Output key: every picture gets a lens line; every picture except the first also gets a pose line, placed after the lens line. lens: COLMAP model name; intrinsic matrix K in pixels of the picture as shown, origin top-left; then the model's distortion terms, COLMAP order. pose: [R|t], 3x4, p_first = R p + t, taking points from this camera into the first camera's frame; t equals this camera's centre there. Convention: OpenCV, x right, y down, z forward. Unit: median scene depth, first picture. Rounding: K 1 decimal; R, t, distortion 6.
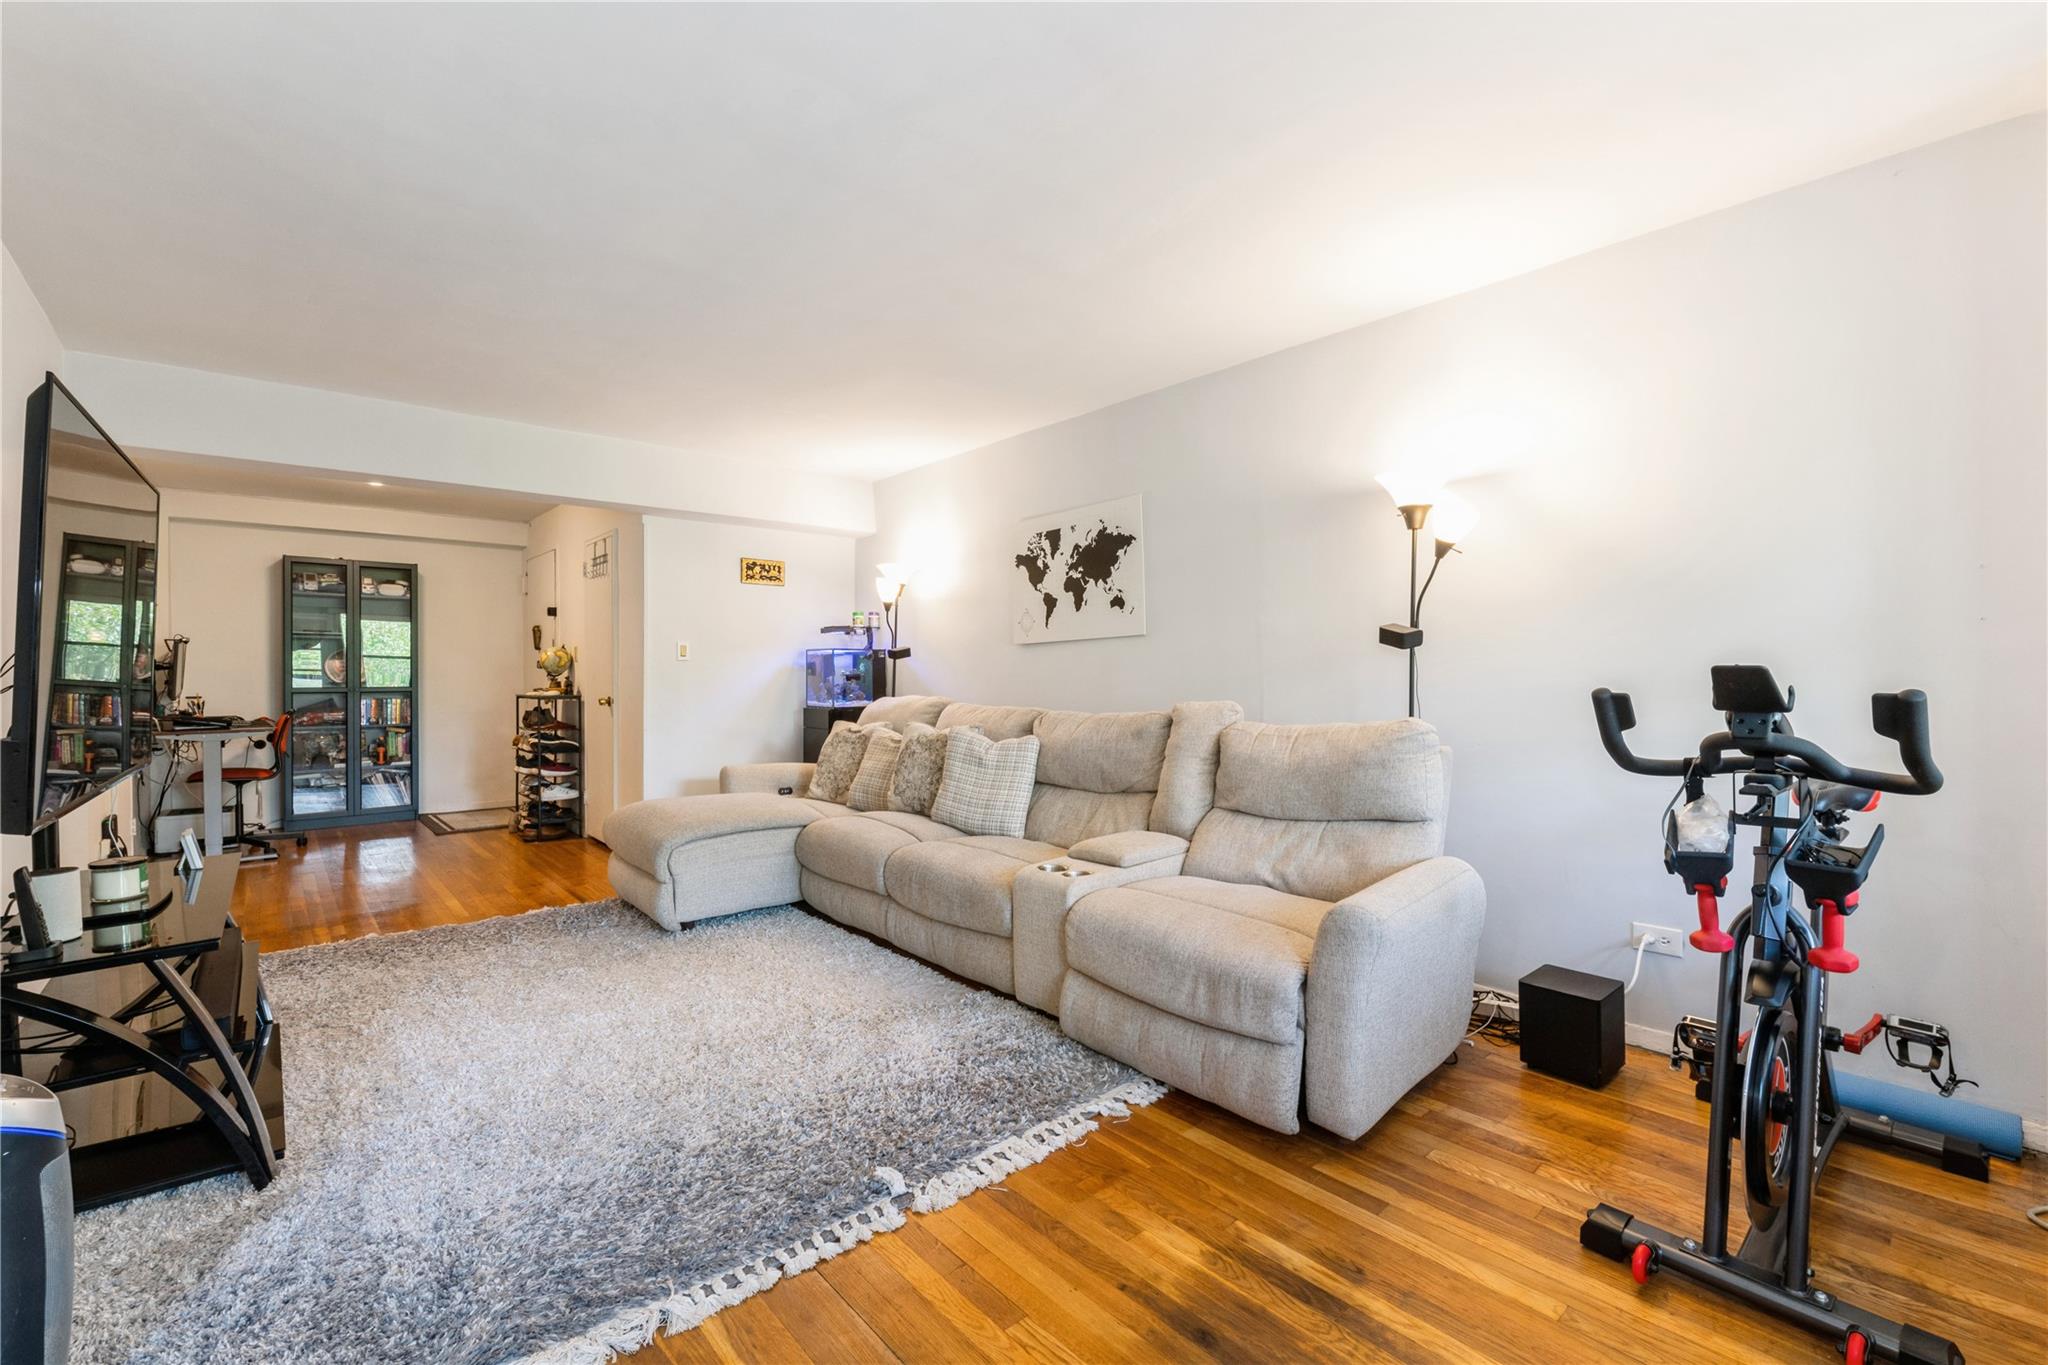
lens RADIAL K [[786.6, 0, 1018.6], [0, 786.6, 673.2], [0, 0, 1]] dist [0.000431, 0.000074]
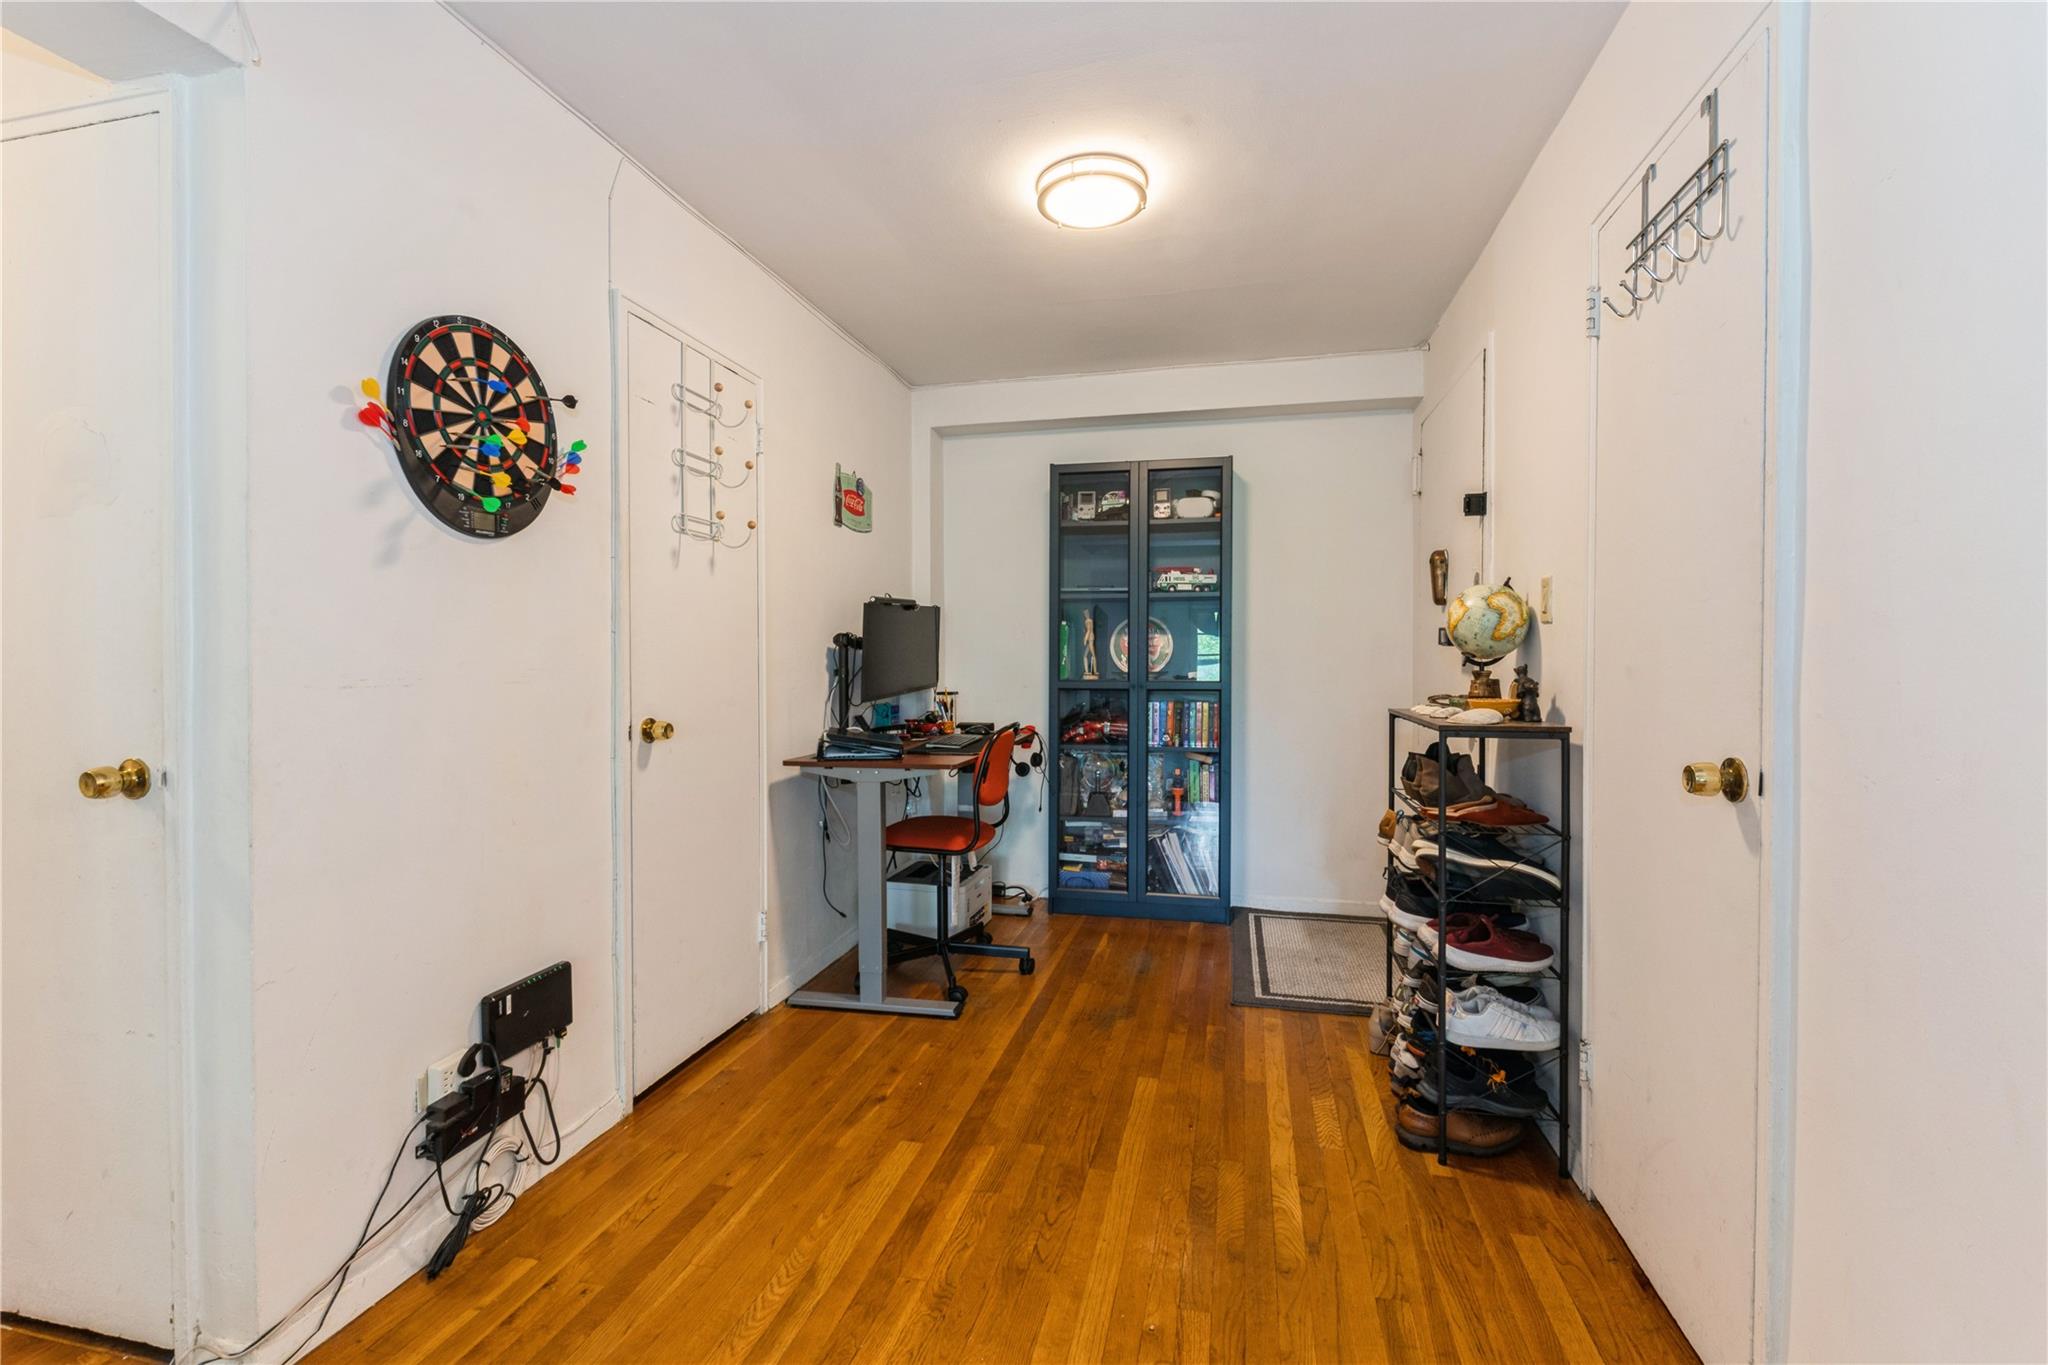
lens RADIAL K [[900.9, 0, 1015.3], [0, 900.9, 670.4], [0, 0, 1]] dist [0.005293, -0.001630]
pose [[0.552035, 0.014669, -0.833692, -0.359729], [-0.002683, 0.999871, 0.015816, -0.000023], [0.833817, -0.006494, 0.552003, 0.585843]]
